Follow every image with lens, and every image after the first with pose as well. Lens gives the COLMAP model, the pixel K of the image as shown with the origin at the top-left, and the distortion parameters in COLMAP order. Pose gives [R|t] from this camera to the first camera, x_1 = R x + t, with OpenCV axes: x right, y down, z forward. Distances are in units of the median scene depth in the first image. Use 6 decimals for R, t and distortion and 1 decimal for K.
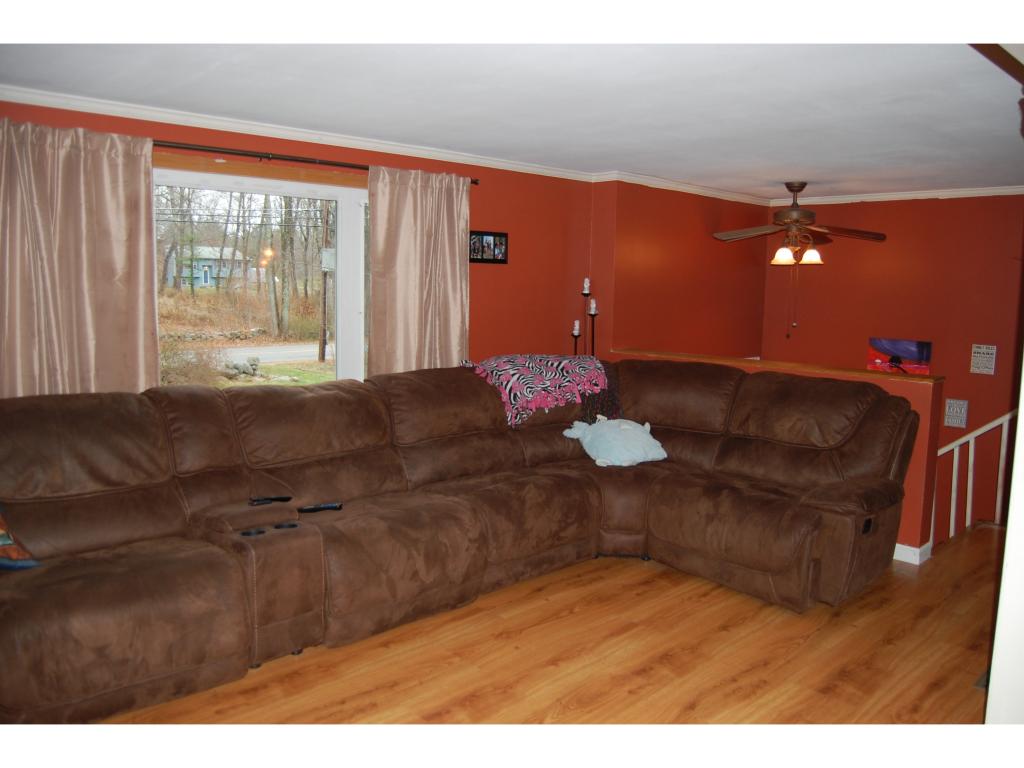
lens RADIAL K [[798.0, 0, 514.3], [0, 798.0, 385.5], [0, 0, 1]] dist [-0.060216, -0.008378]
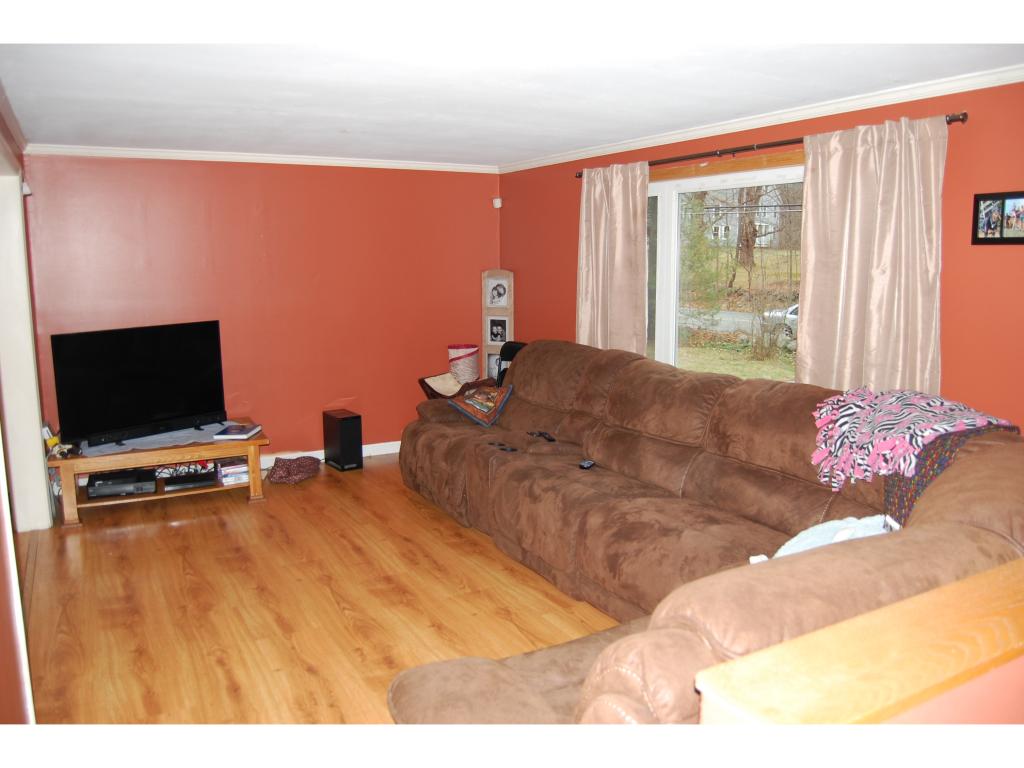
lens RADIAL K [[798.0, 0, 514.3], [0, 798.0, 378.3], [0, 0, 1]] dist [-0.060216, -0.008378]
pose [[-0.236140, 0.139563, -0.961645, 0.753604], [-0.115356, 0.978608, 0.170351, -0.134681], [0.964848, 0.151158, -0.214989, 0.940573]]
